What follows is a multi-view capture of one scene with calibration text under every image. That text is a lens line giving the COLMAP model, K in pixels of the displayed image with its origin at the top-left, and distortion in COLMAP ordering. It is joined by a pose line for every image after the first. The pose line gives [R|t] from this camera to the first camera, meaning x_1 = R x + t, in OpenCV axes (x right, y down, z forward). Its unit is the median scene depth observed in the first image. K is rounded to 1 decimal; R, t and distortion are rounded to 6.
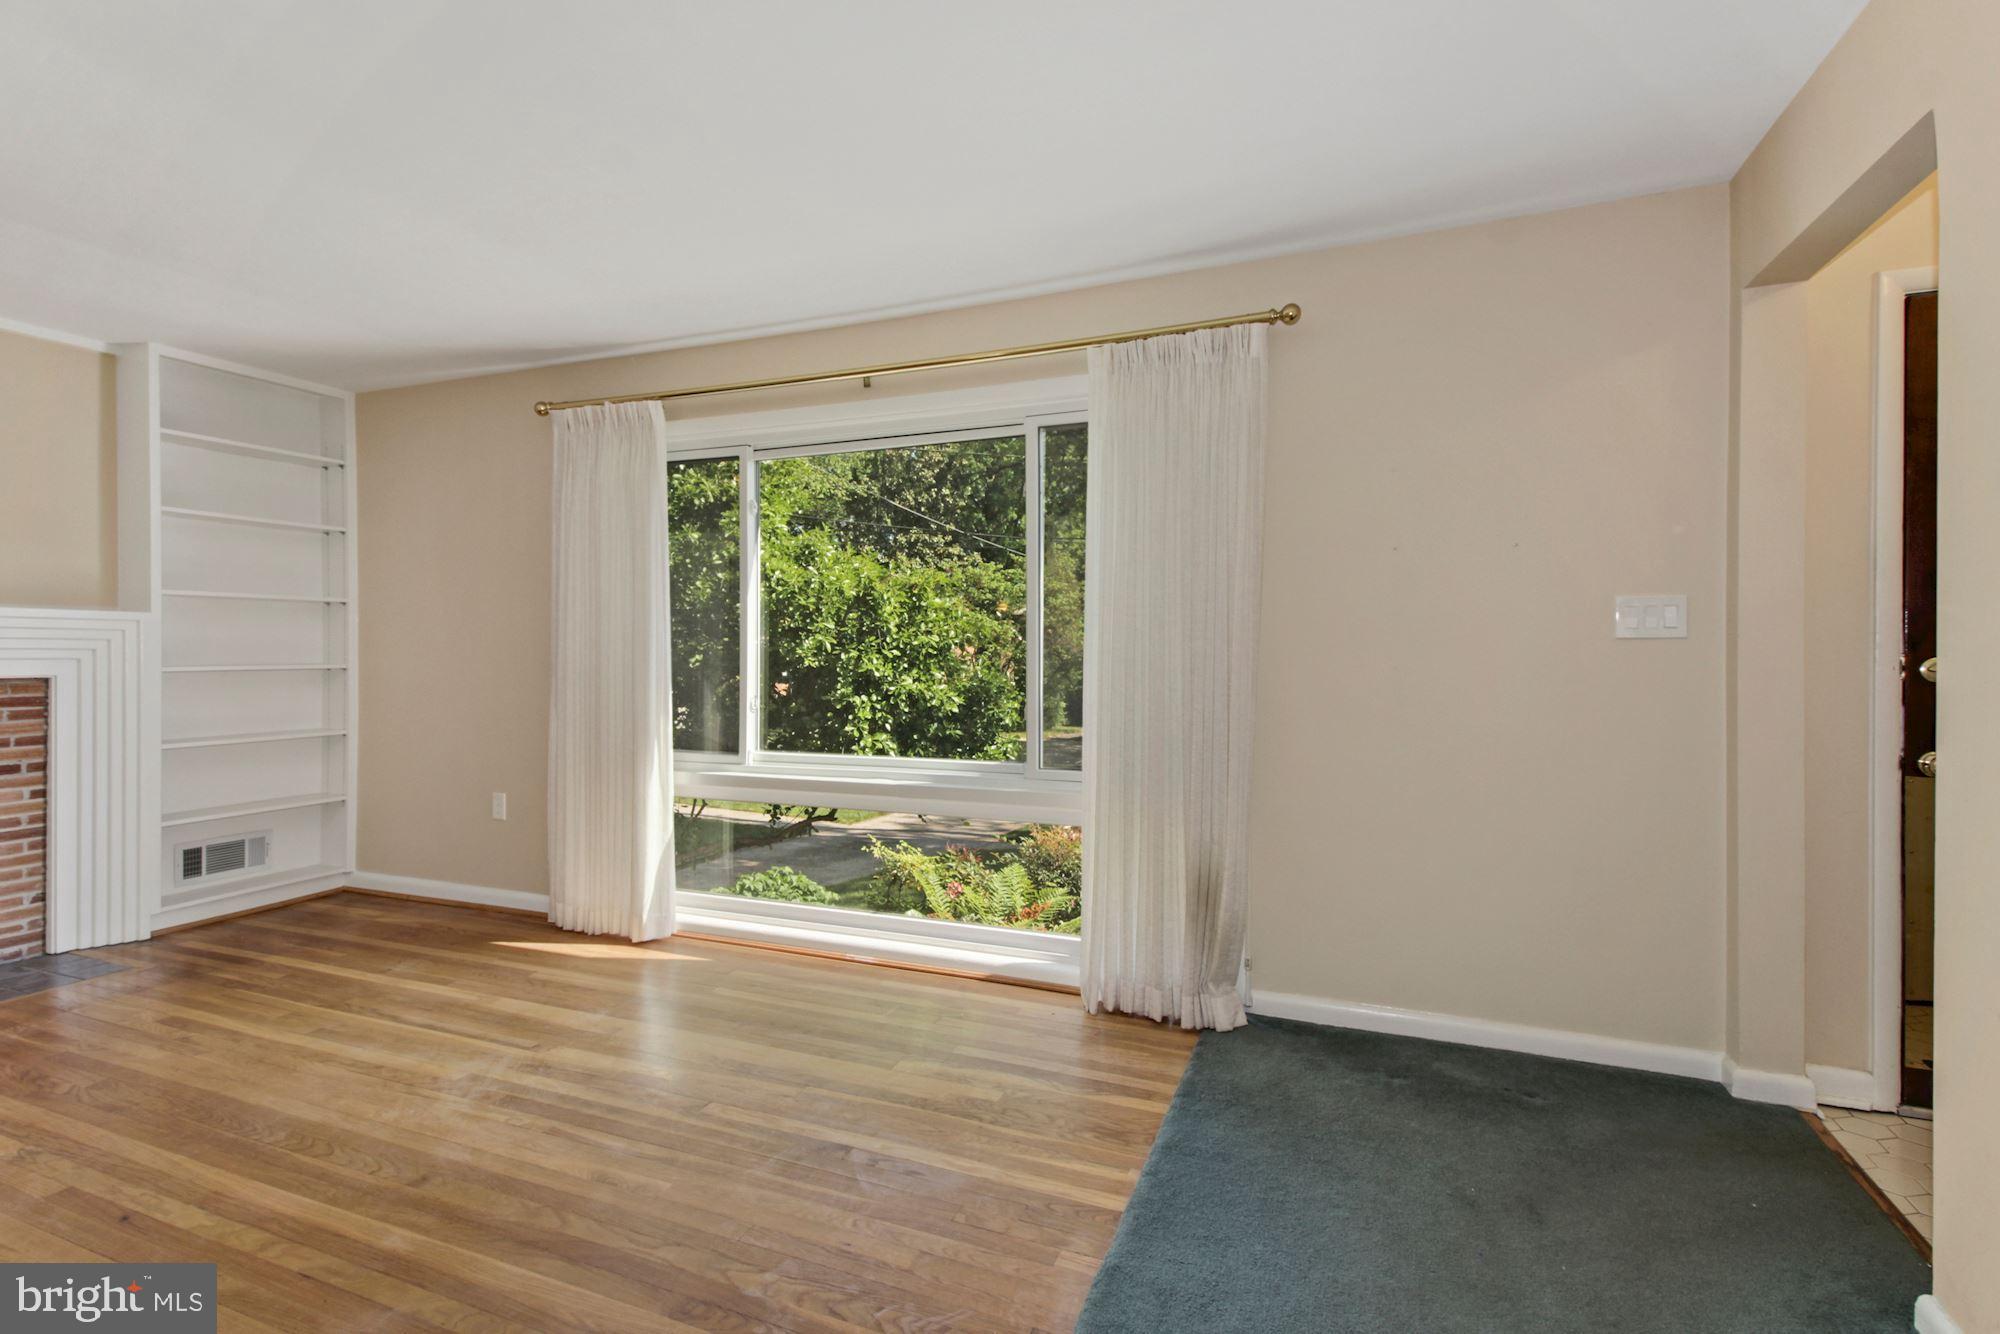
lens RADIAL K [[927.9, 0, 999.0], [0, 927.9, 655.9], [0, 0, 1]] dist [-0.004021, -0.000414]
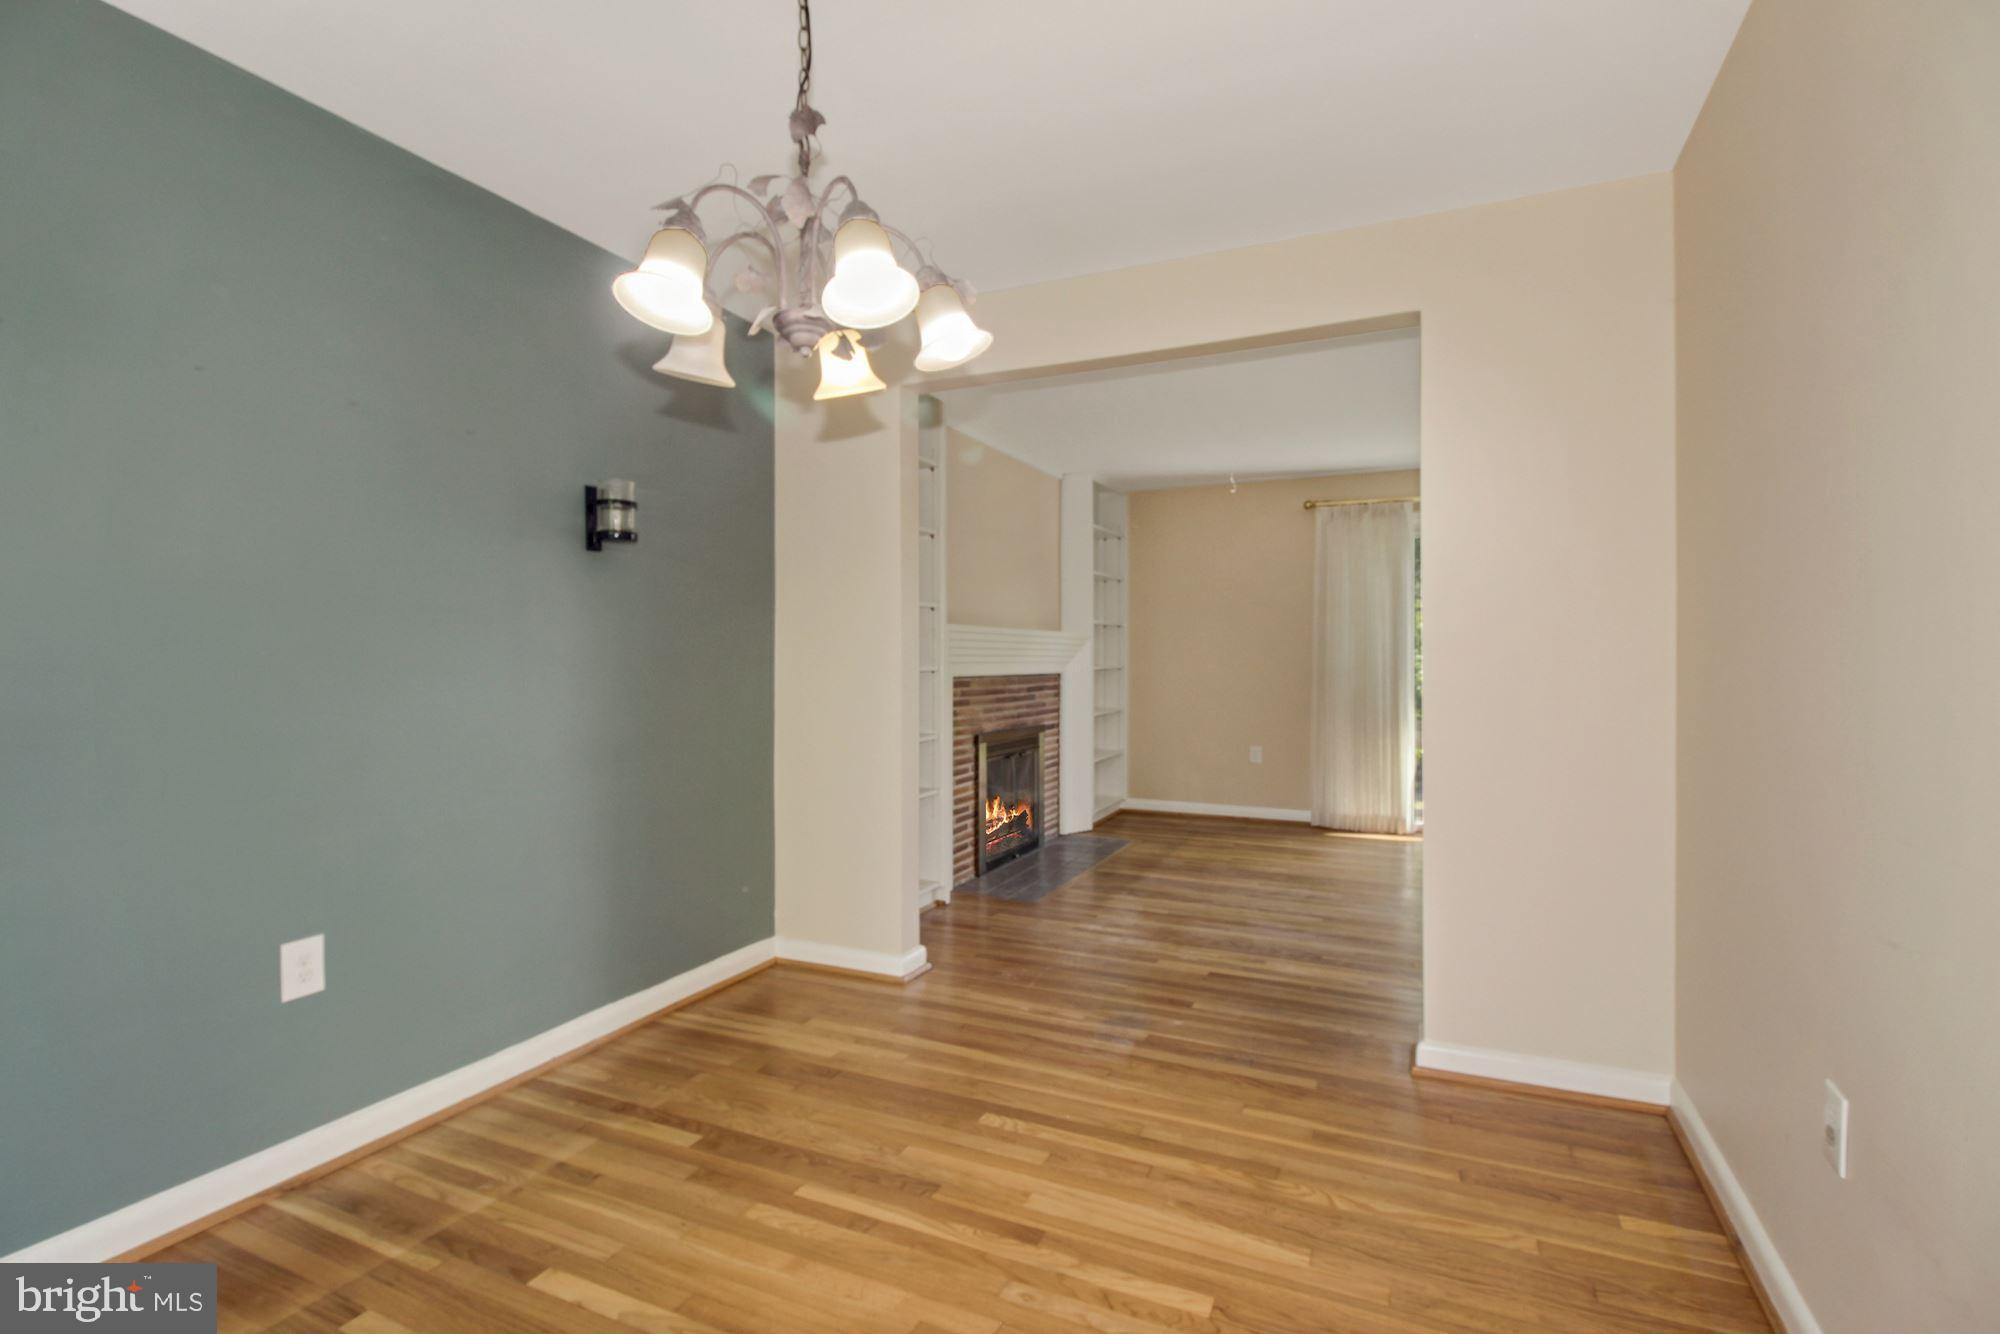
lens RADIAL K [[927.9, 0, 994.7], [0, 927.9, 665.0], [0, 0, 1]] dist [-0.004021, -0.000414]
pose [[0.998351, -0.011280, -0.056277, -1.074677], [0.011438, 0.999932, 0.002475, 0.003467], [0.056245, -0.003114, 0.998412, -0.721709]]
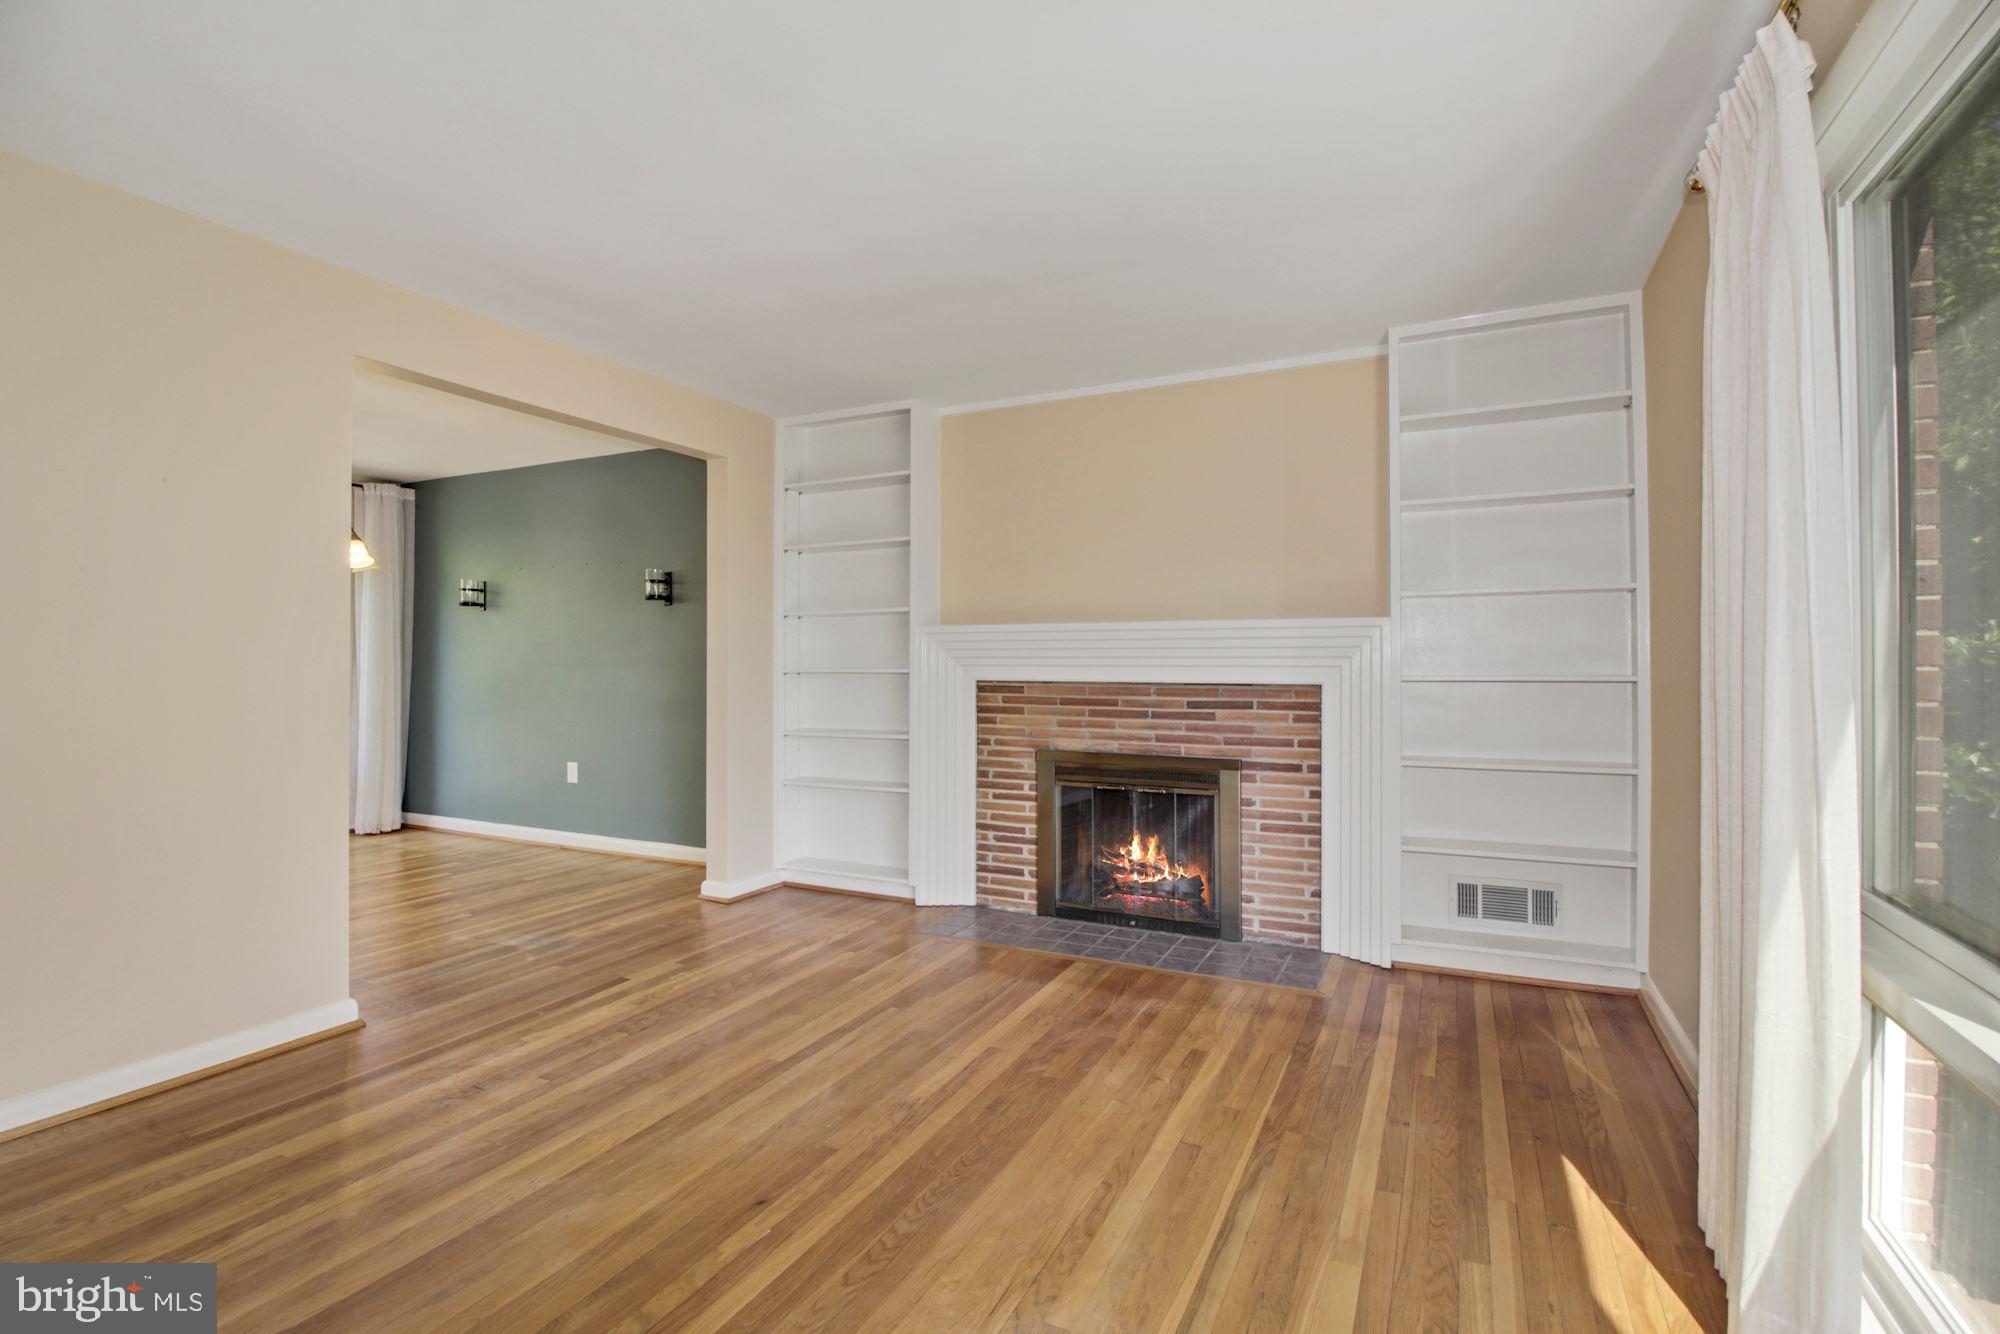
lens RADIAL K [[927.9, 0, 991.8], [0, 927.9, 651.0], [0, 0, 1]] dist [-0.004021, -0.000414]
pose [[-0.074381, -0.013976, -0.997132, 0.046502], [-0.000353, 0.999902, -0.013989, 0.000483], [0.997230, -0.000689, -0.074378, 0.724018]]
